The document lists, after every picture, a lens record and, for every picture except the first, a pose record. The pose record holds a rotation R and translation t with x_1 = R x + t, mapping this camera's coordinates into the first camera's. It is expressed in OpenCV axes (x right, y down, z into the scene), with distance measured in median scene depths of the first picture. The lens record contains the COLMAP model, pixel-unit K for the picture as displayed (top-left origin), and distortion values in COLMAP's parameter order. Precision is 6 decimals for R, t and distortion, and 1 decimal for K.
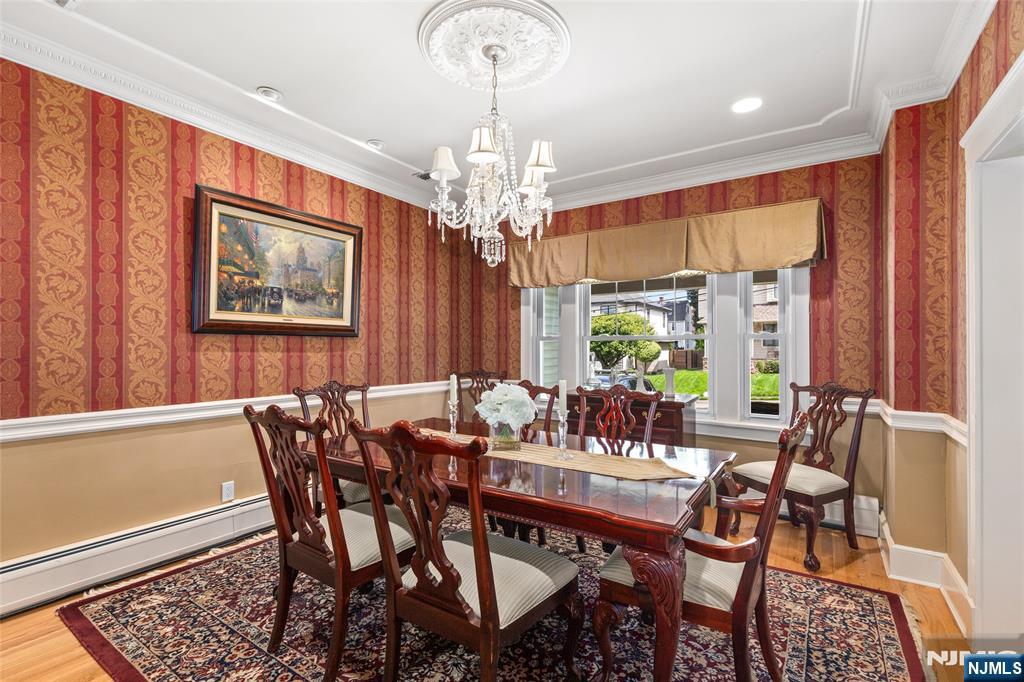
lens RADIAL K [[461.6, 0, 514.0], [0, 461.6, 346.8], [0, 0, 1]] dist [0.004573, -0.000094]
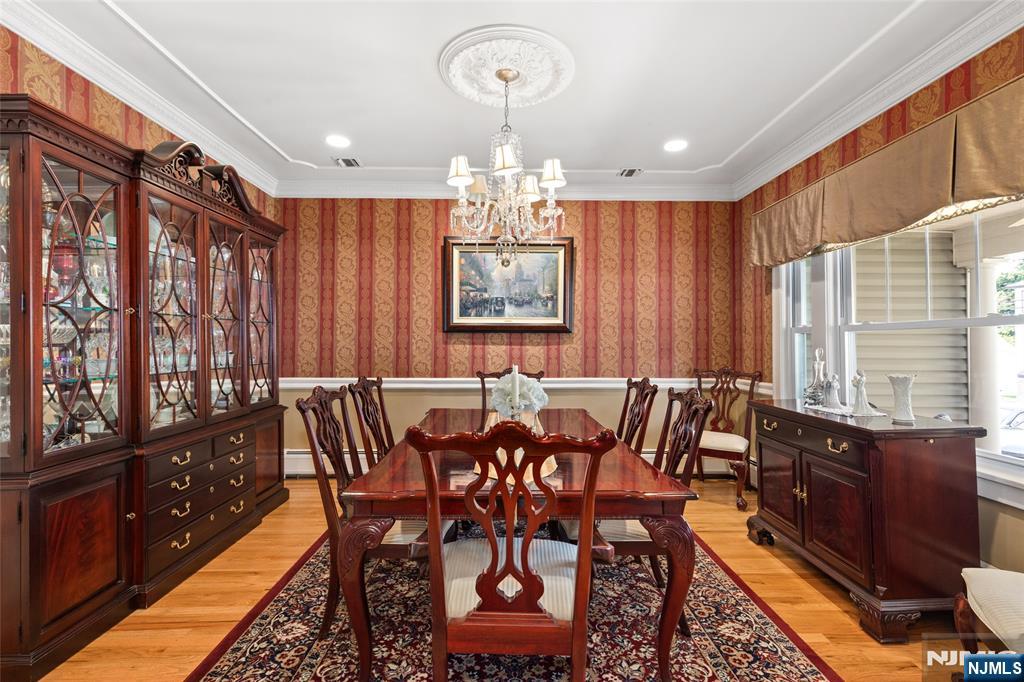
lens RADIAL K [[461.6, 0, 513.7], [0, 461.6, 338.1], [0, 0, 1]] dist [0.004573, -0.000094]
pose [[0.563596, -0.009497, -0.825996, 0.591970], [-0.000267, 0.999932, -0.011678, 0.005857], [0.826050, 0.006802, 0.563555, 0.267768]]
